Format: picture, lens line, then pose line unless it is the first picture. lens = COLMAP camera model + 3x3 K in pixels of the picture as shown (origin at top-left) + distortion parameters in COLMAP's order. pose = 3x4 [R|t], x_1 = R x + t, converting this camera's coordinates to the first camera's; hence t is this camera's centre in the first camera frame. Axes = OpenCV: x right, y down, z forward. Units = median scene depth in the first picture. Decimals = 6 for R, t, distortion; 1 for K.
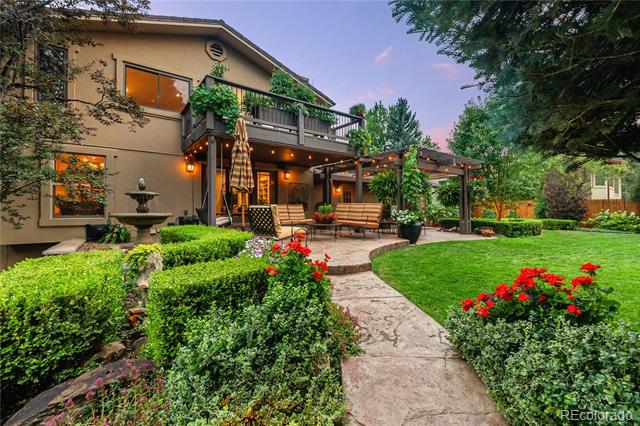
lens RADIAL K [[278.2, 0, 321.7], [0, 278.2, 211.0], [0, 0, 1]] dist [-0.011126, 0.000093]
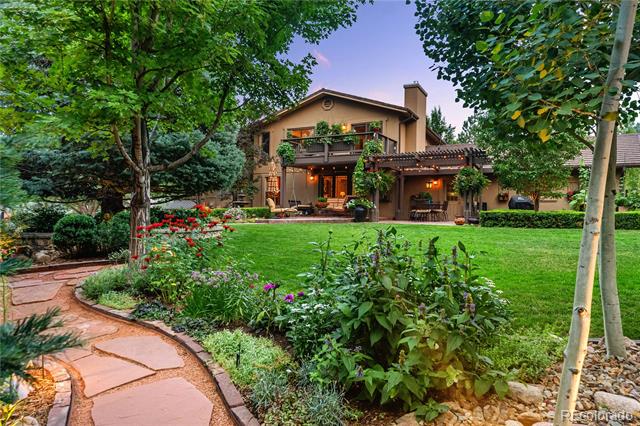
lens RADIAL K [[420.7, 0, 320.9], [0, 420.7, 213.2], [0, 0, 1]] dist [0.004566, 0.000521]
pose [[0.448789, 0.008573, -0.893597, 1.955861], [-0.010499, 0.999936, 0.004321, 0.054803], [0.893576, 0.007443, 0.448850, -0.152241]]
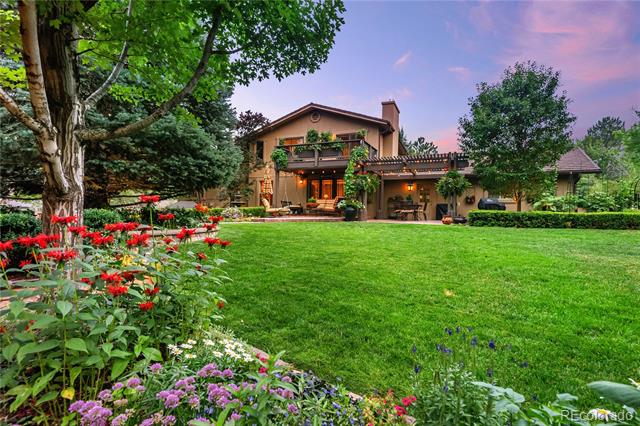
lens RADIAL K [[319.1, 0, 319.4], [0, 319.1, 212.9], [0, 0, 1]] dist [0.000414, -0.000581]
pose [[0.505473, 0.010541, -0.862778, 1.592217], [-0.014204, 0.999892, 0.003895, 0.057270], [0.862726, 0.010287, 0.505568, -0.051977]]
